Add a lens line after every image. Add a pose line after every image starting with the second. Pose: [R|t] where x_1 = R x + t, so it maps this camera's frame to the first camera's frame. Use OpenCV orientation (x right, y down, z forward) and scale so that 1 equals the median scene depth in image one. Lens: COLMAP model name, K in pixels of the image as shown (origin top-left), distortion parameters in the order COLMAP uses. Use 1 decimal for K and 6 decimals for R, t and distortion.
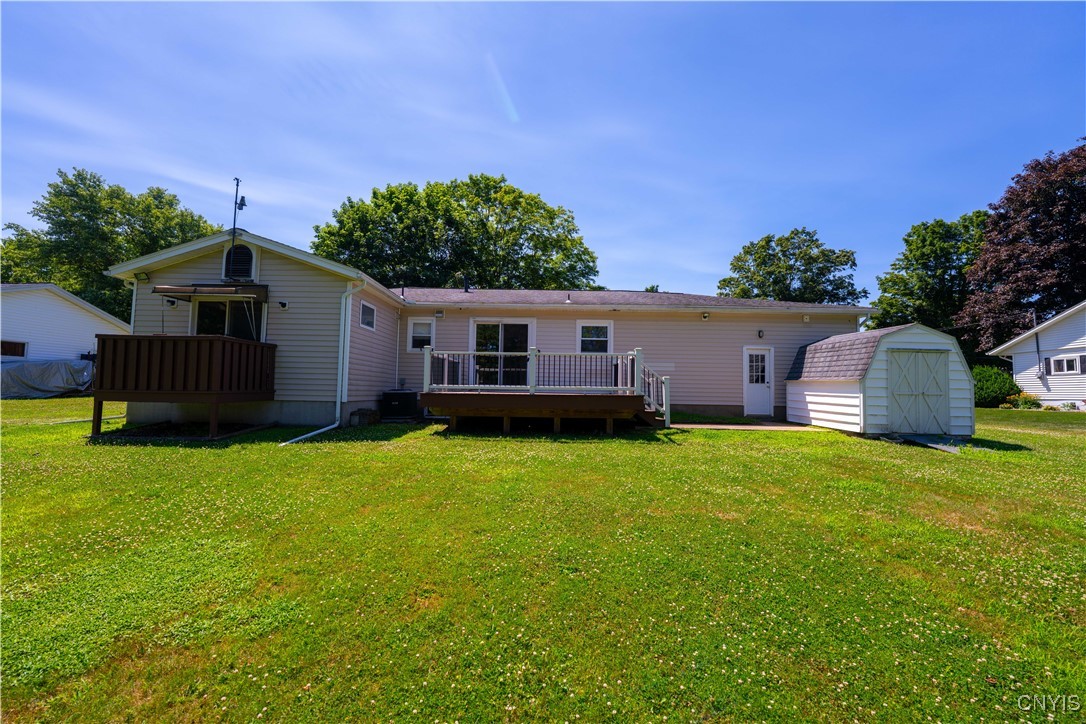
lens RADIAL K [[440.5, 0, 543.1], [0, 440.5, 366.0], [0, 0, 1]] dist [-0.000583, -0.006378]
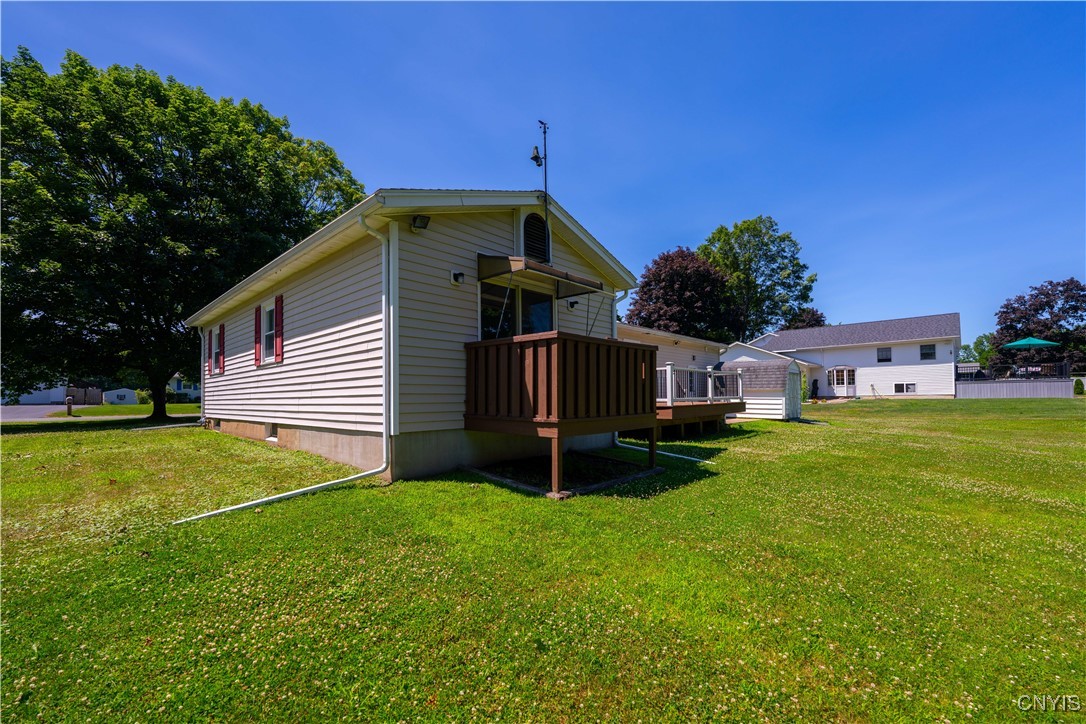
lens RADIAL K [[443.1, 0, 543.3], [0, 443.1, 393.9], [0, 0, 1]] dist [-0.000406, -0.000031]
pose [[0.686455, -0.019640, 0.726907, -1.234238], [-0.015835, 0.998994, 0.041944, -0.009602], [-0.727000, -0.040303, 0.685453, 0.480184]]
